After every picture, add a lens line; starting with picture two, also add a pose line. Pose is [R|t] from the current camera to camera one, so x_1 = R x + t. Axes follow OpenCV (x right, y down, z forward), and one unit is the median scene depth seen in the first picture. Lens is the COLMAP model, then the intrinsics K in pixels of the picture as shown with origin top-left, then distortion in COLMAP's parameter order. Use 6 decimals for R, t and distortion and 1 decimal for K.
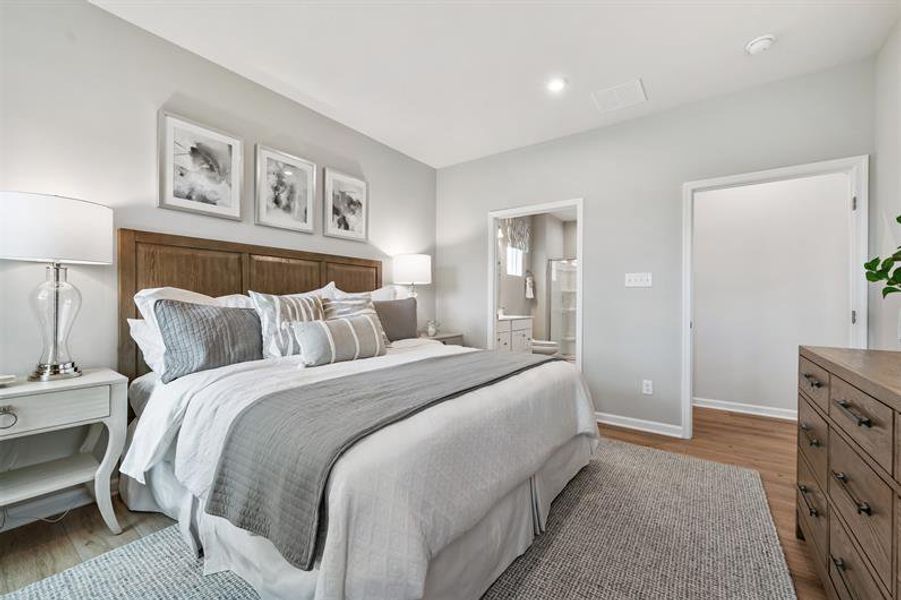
lens RADIAL K [[370.4, 0, 450.5], [0, 370.4, 300.0], [0, 0, 1]] dist [0.000202, -0.000134]
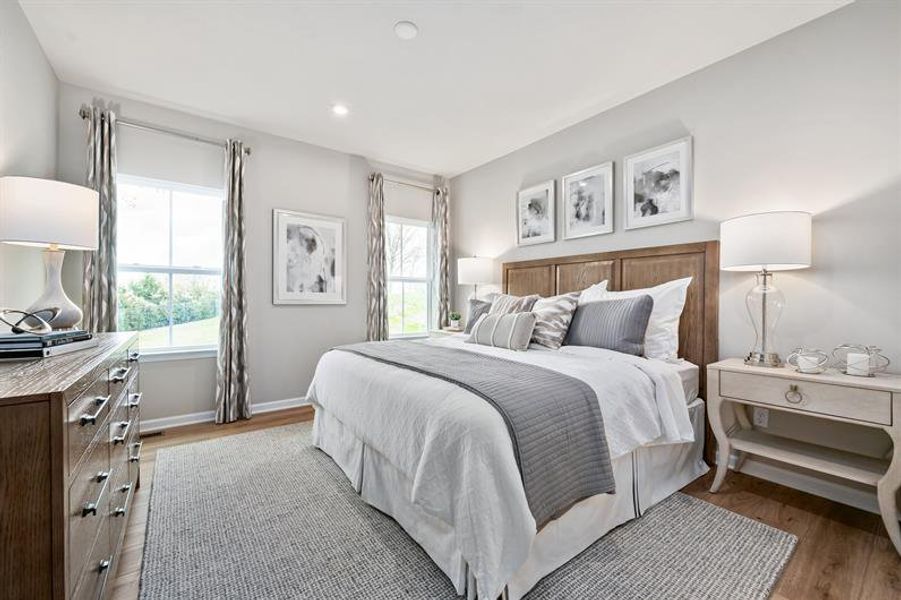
lens RADIAL K [[370.4, 0, 450.5], [0, 370.4, 300.0], [0, 0, 1]] dist [0.000202, -0.000134]
pose [[-0.305282, -0.008883, -0.952221, 0.649911], [-0.001379, 0.999960, -0.008886, 0.009067], [0.952261, -0.001399, -0.305281, 0.830732]]
